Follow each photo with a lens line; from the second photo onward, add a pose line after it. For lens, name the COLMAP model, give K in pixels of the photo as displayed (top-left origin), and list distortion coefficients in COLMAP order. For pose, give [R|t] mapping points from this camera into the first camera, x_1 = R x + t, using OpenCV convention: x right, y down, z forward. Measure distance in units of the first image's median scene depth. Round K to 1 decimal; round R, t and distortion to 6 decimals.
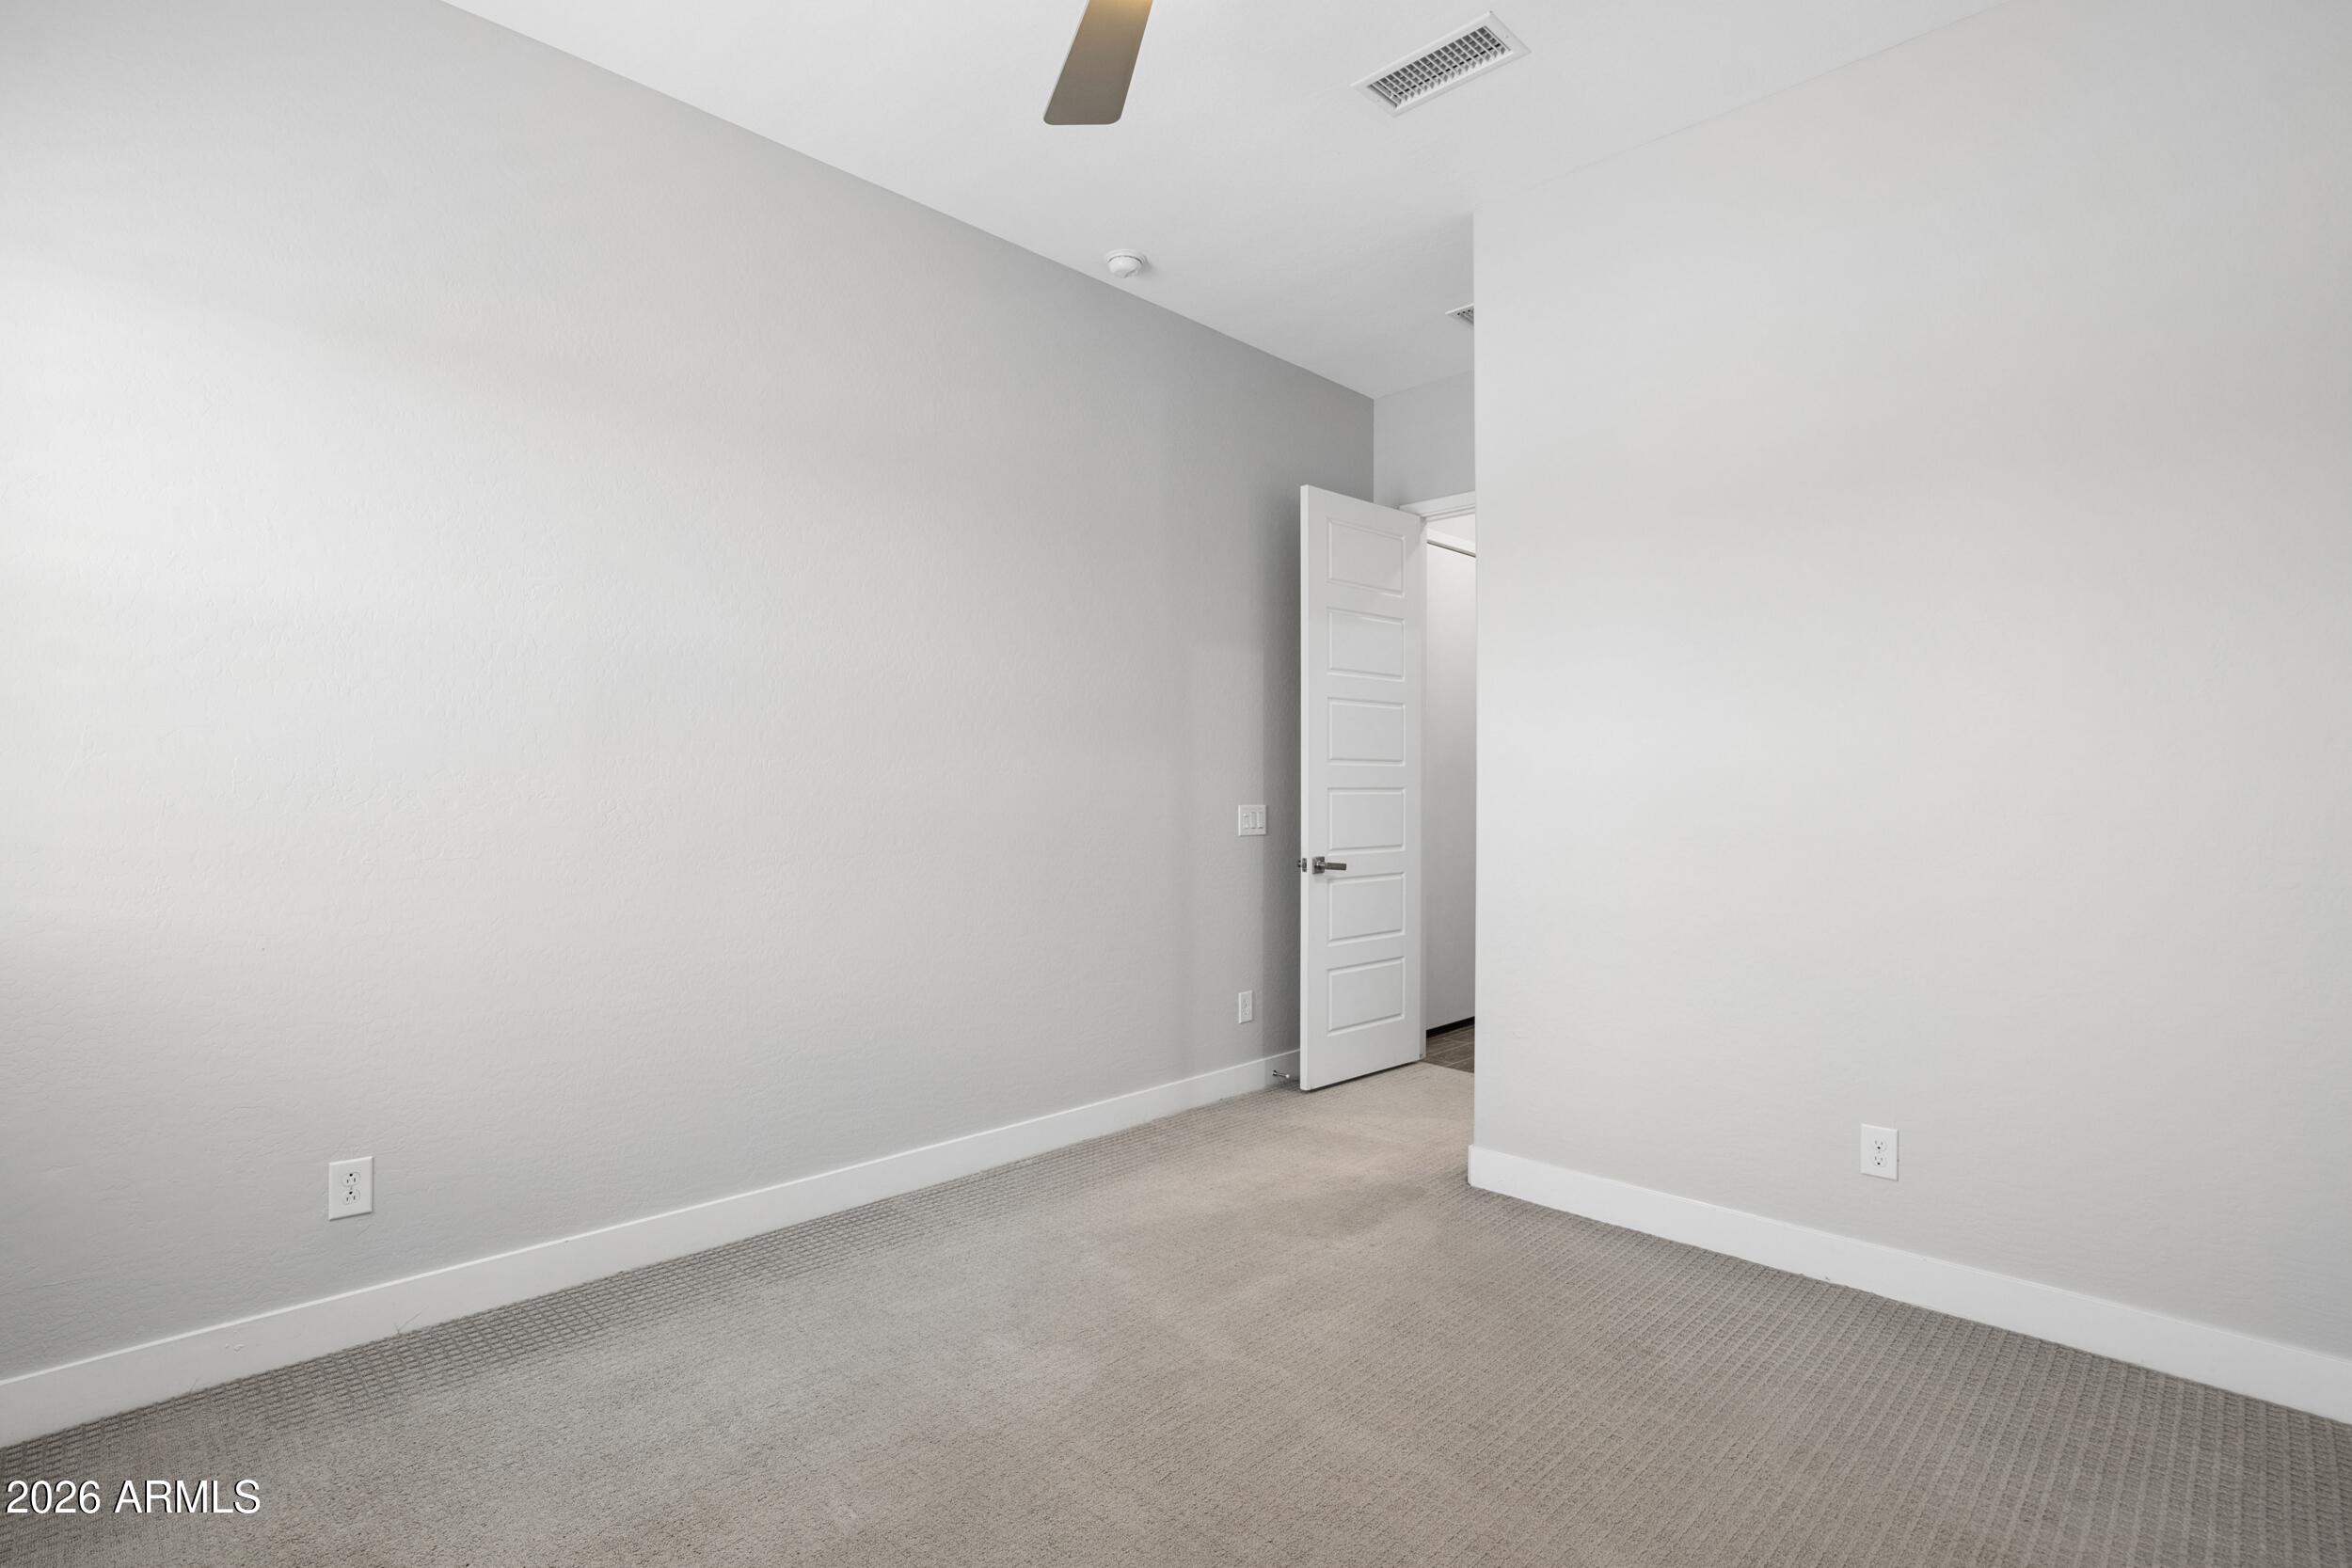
lens RADIAL K [[1109.4, 0, 1180.3], [0, 1109.4, 787.6], [0, 0, 1]] dist [-0.036865, 0.007355]
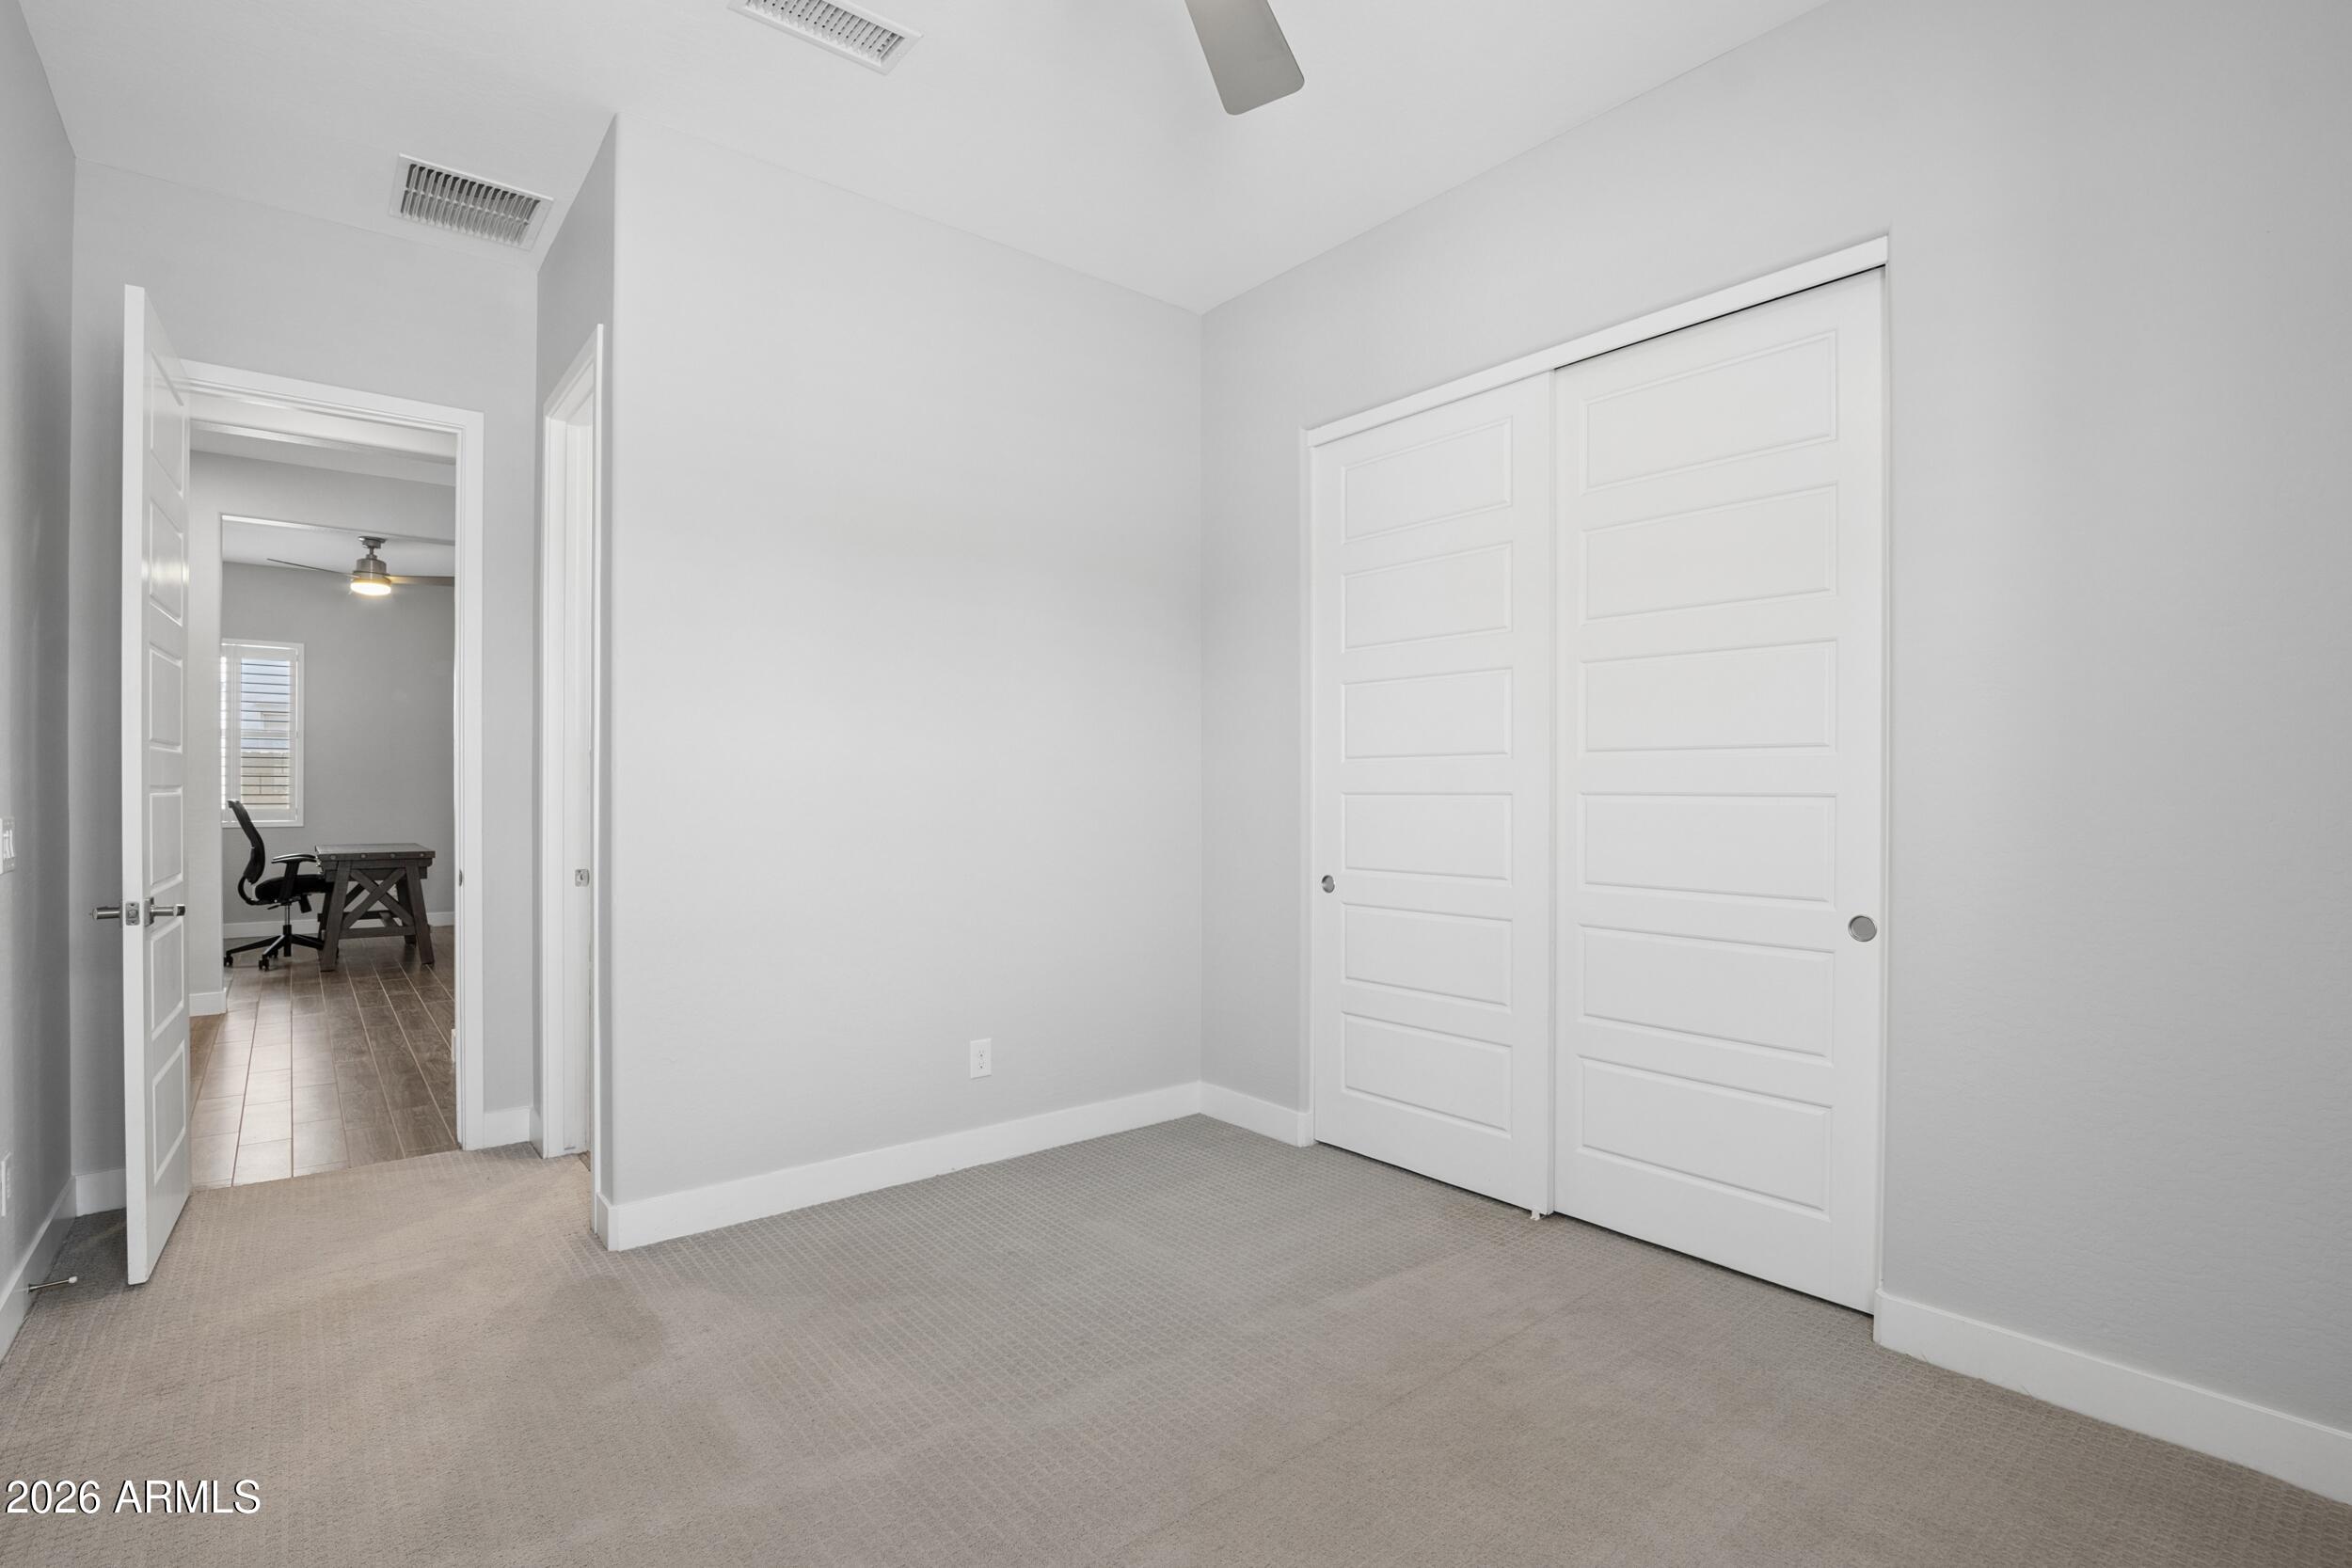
lens RADIAL K [[1109.4, 0, 1169.3], [0, 1109.4, 783.5], [0, 0, 1]] dist [-0.036865, 0.007355]
pose [[0.118847, -0.004587, 0.992902, -0.590783], [-0.004060, 0.999979, 0.005106, -0.011409], [-0.992904, -0.004638, 0.118826, 0.524451]]
